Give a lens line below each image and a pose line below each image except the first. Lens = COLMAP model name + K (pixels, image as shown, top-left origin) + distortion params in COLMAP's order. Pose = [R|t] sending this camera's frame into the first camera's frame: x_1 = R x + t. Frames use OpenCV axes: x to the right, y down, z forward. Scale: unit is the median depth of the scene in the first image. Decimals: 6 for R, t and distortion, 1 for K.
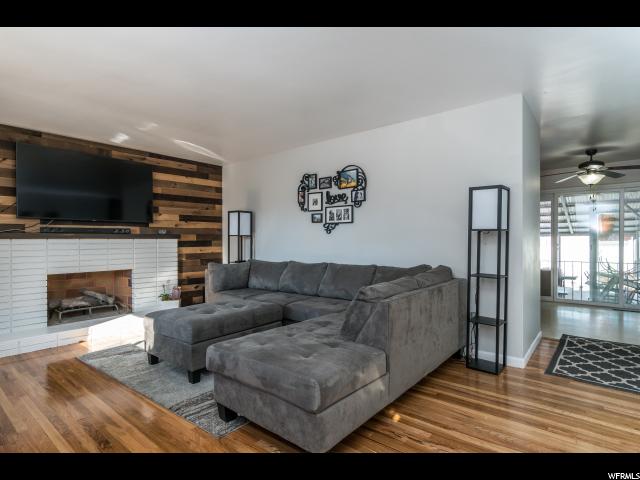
lens RADIAL K [[342.6, 0, 319.7], [0, 342.6, 236.2], [0, 0, 1]] dist [0.011849, -0.000768]
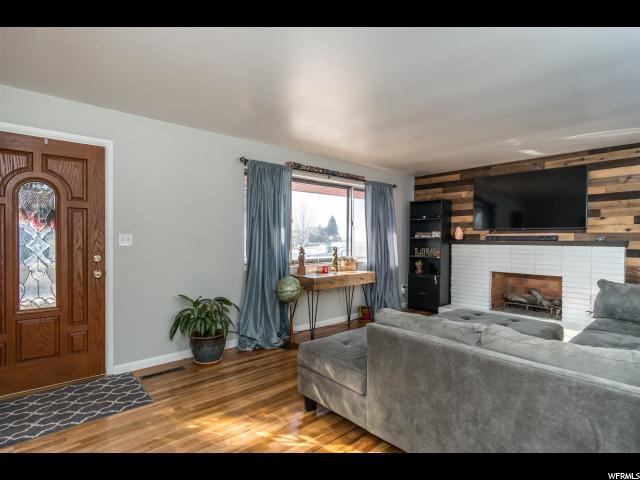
lens RADIAL K [[342.6, 0, 320.7], [0, 342.6, 245.7], [0, 0, 1]] dist [0.011849, -0.000768]
pose [[-0.164290, 0.015453, -0.986291, 0.521310], [-0.002551, 0.999867, 0.016090, -0.006156], [0.986409, 0.005159, -0.164229, 0.462098]]
